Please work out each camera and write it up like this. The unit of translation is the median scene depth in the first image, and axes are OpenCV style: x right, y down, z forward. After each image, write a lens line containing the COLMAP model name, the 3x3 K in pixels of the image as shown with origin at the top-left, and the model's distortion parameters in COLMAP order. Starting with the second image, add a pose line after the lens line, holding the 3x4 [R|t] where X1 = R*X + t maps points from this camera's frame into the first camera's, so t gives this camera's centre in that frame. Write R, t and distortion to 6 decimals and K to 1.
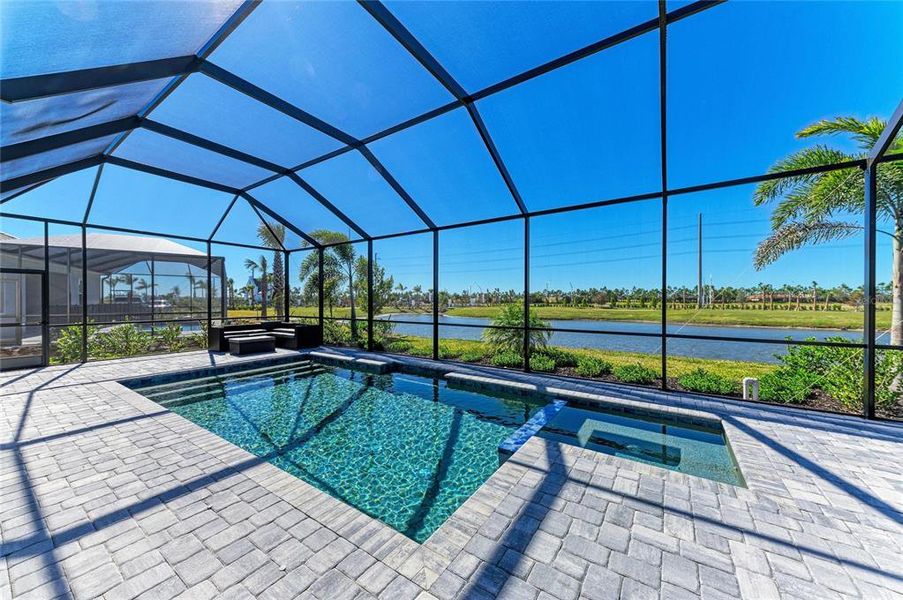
lens RADIAL K [[321.0, 0, 449.3], [0, 321.0, 303.4], [0, 0, 1]] dist [0.005525, -0.000029]
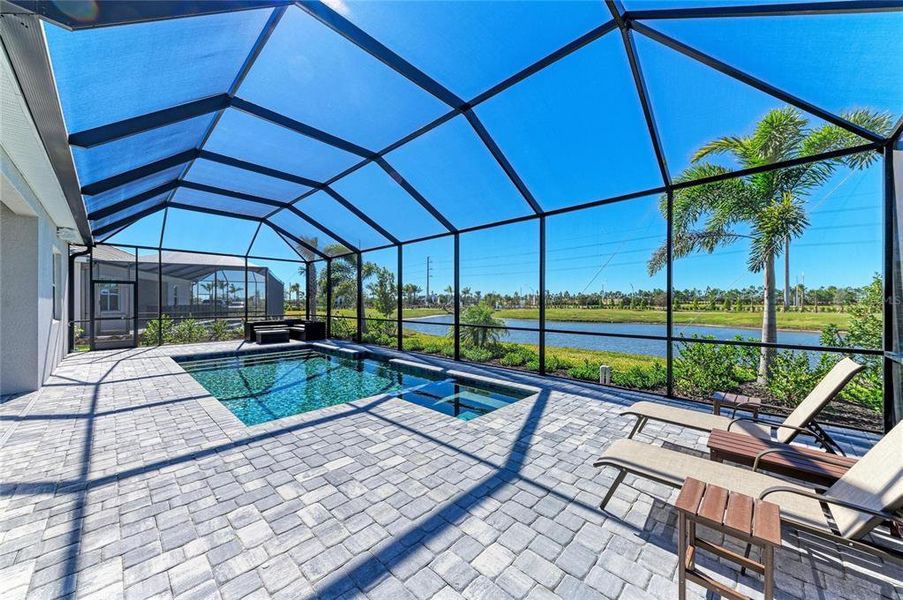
lens RADIAL K [[328.4, 0, 437.8], [0, 328.4, 304.0], [0, 0, 1]] dist [0.001146, 0.000019]
pose [[0.982347, 0.001664, -0.187063, 0.281823], [-0.002391, 0.999990, -0.003659, 0.008781], [0.187055, 0.004041, 0.982341, -0.139709]]
